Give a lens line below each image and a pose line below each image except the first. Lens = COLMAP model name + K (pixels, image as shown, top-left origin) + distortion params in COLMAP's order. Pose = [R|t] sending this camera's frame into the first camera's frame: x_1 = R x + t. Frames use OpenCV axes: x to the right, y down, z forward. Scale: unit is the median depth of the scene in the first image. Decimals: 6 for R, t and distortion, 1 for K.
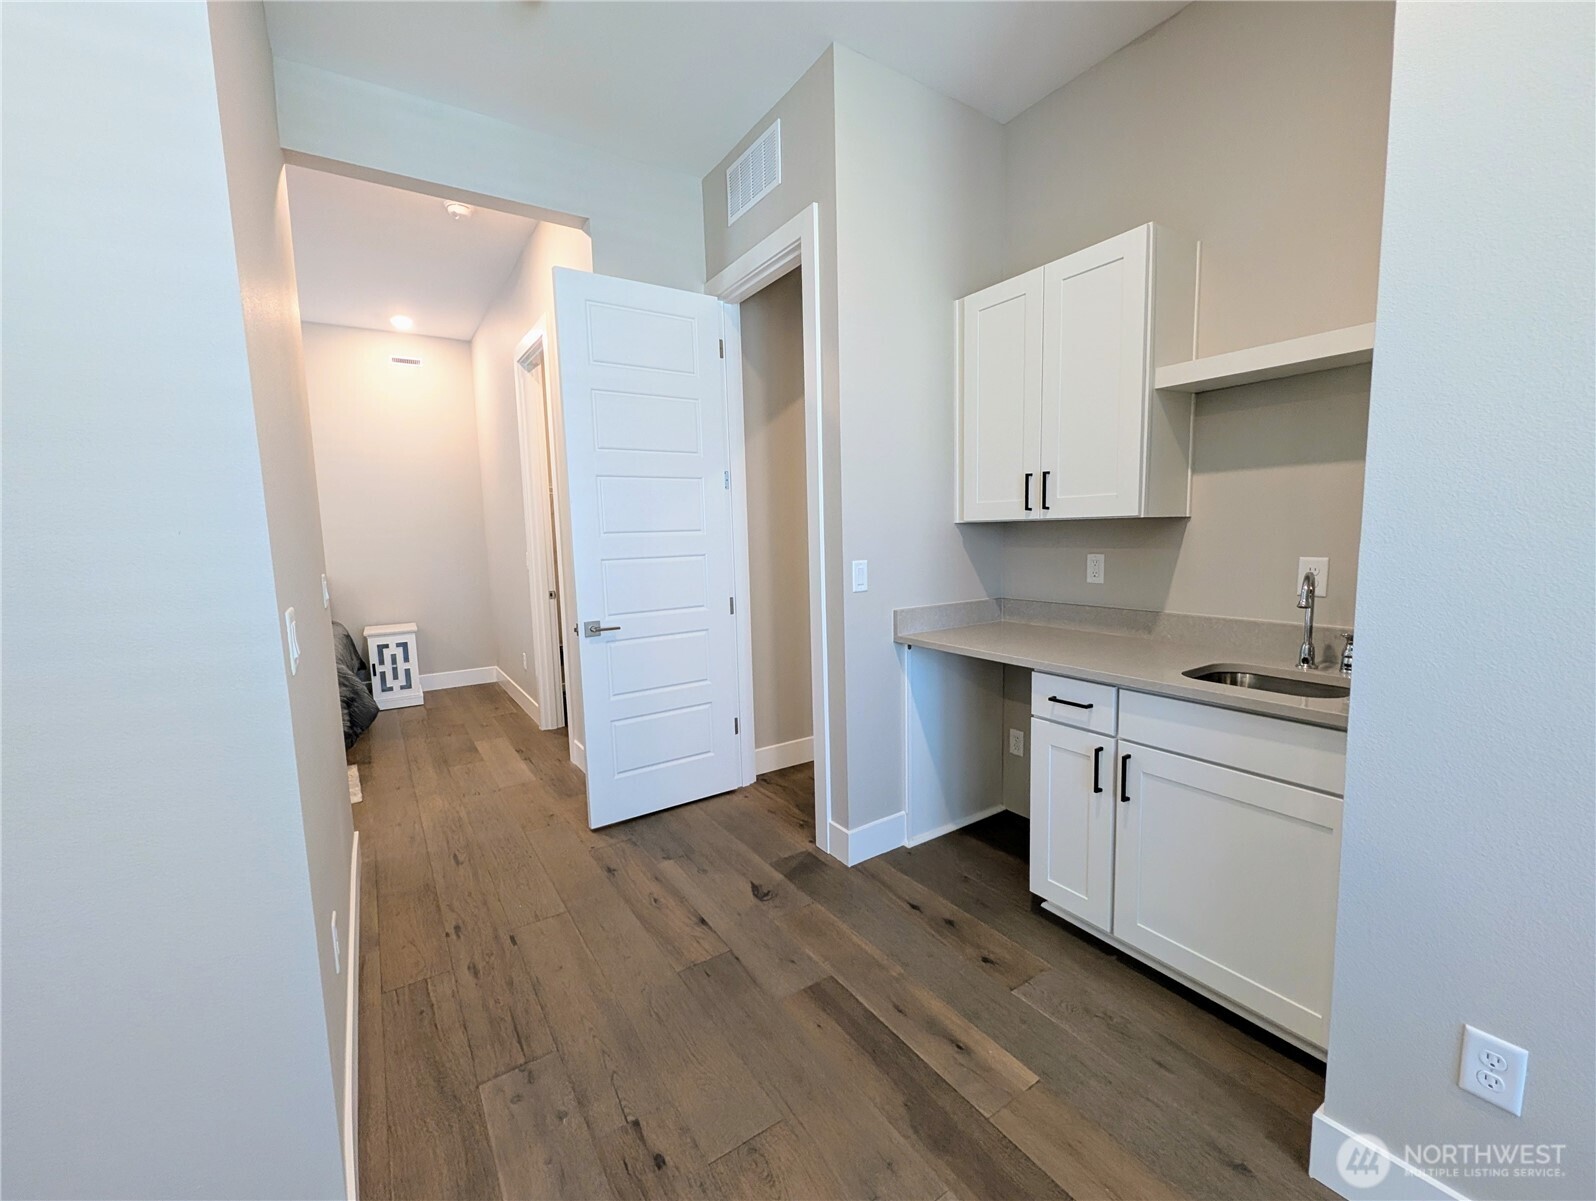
lens RADIAL K [[655.3, 0, 798.0], [0, 655.3, 600.5], [0, 0, 1]] dist [-0.000380, -0.000486]
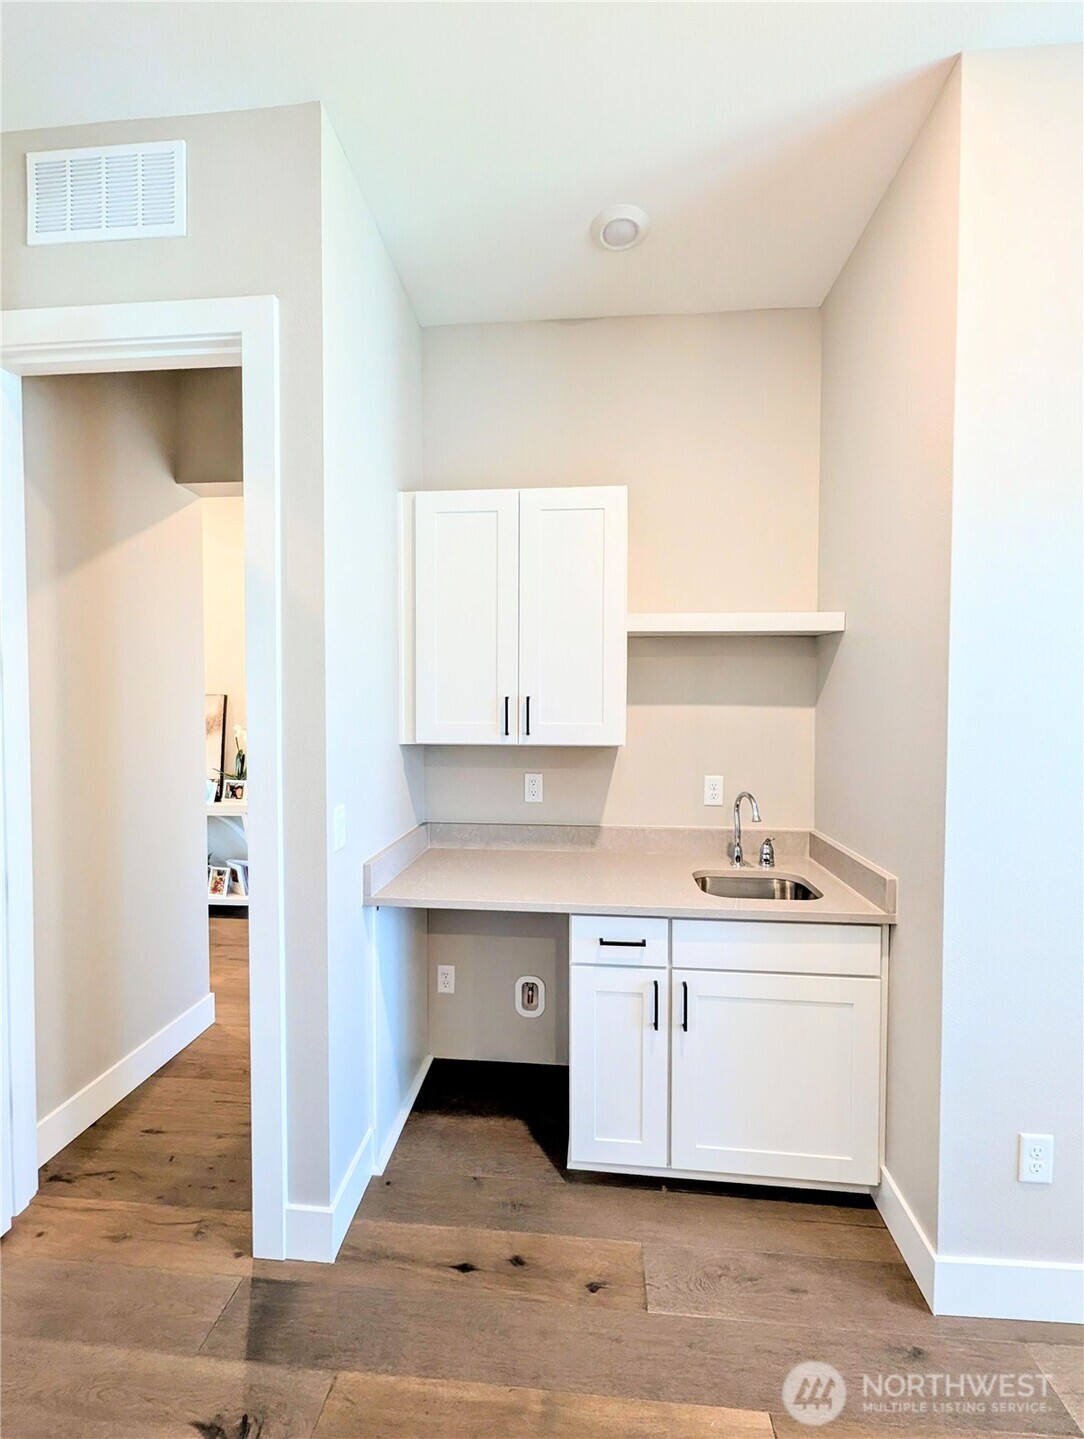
lens RADIAL K [[590.8, 0, 542.0], [0, 590.8, 719.5], [0, 0, 1]] dist [-0.000380, -0.000486]
pose [[0.620602, 0.006141, 0.784102, -0.303649], [0.065178, 0.996105, -0.059389, -0.113192], [-0.781412, 0.087963, 0.617784, 0.462006]]
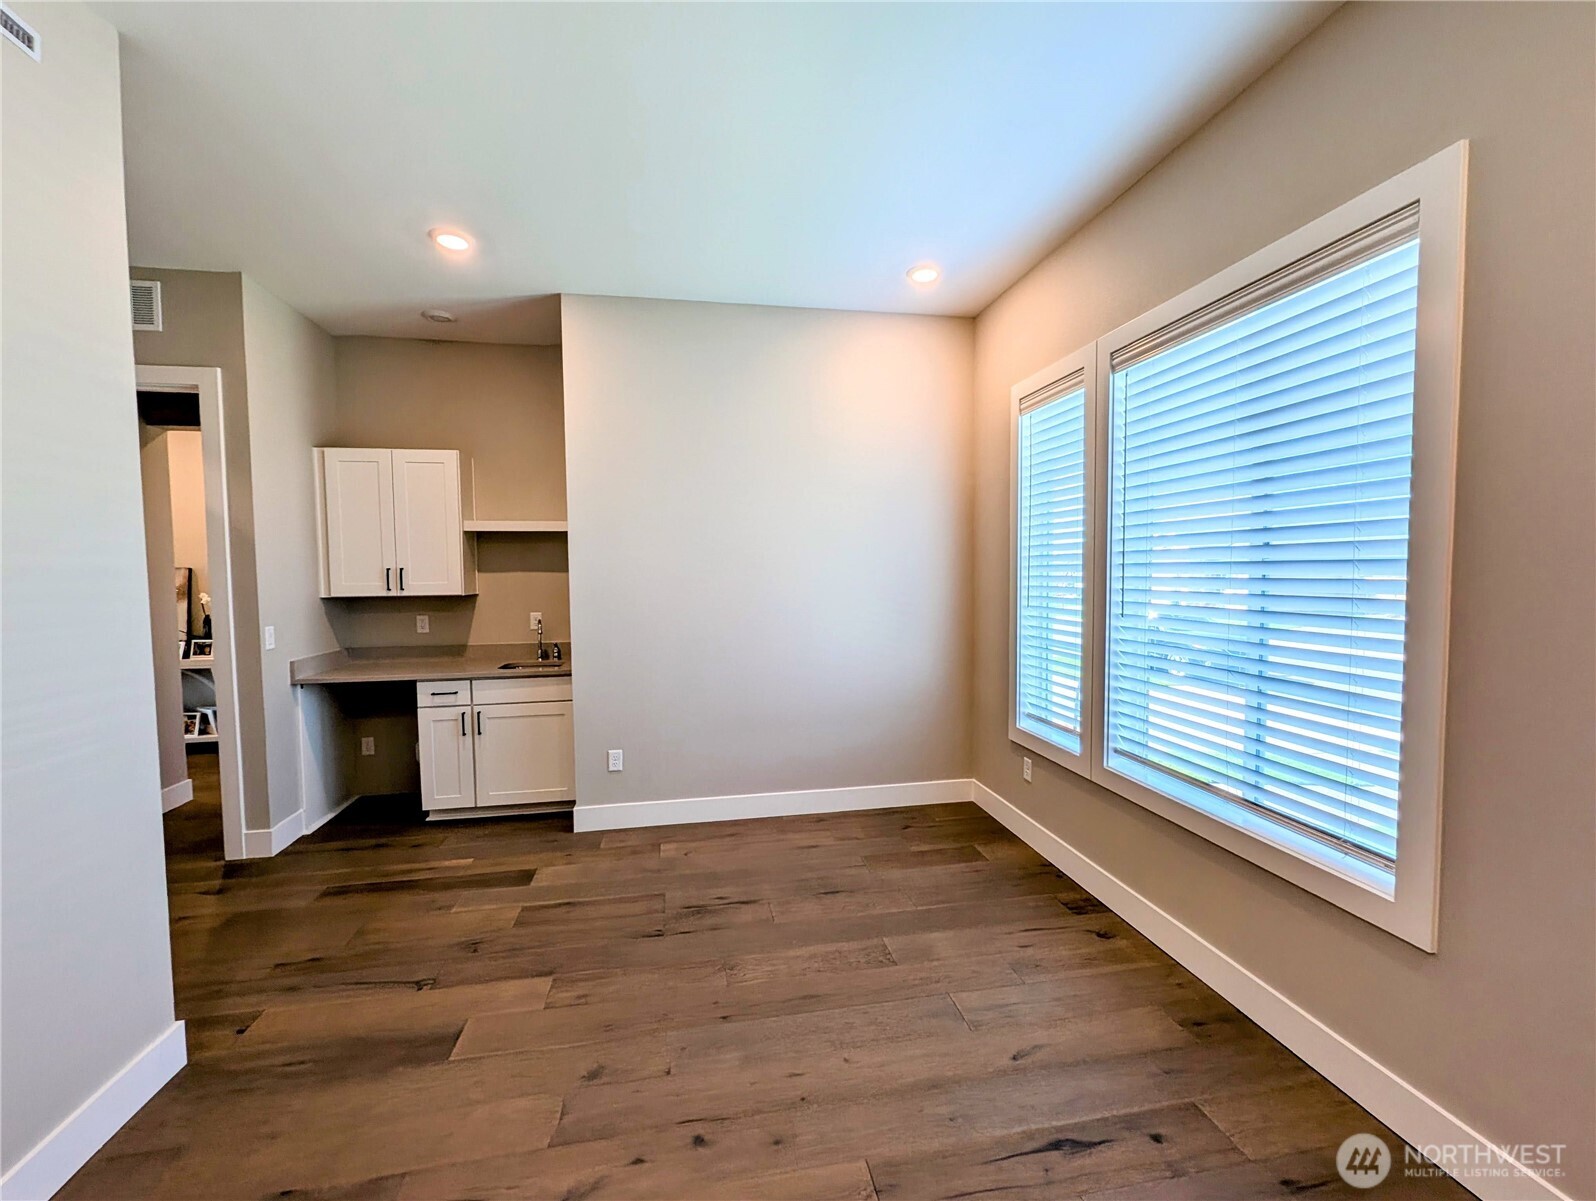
lens RADIAL K [[655.3, 0, 798.0], [0, 655.3, 600.5], [0, 0, 1]] dist [-0.000380, -0.000486]
pose [[0.394562, -0.023001, 0.918582, -0.810229], [0.099721, 0.994854, -0.017922, 0.020753], [-0.913442, 0.098673, 0.394825, -0.630220]]
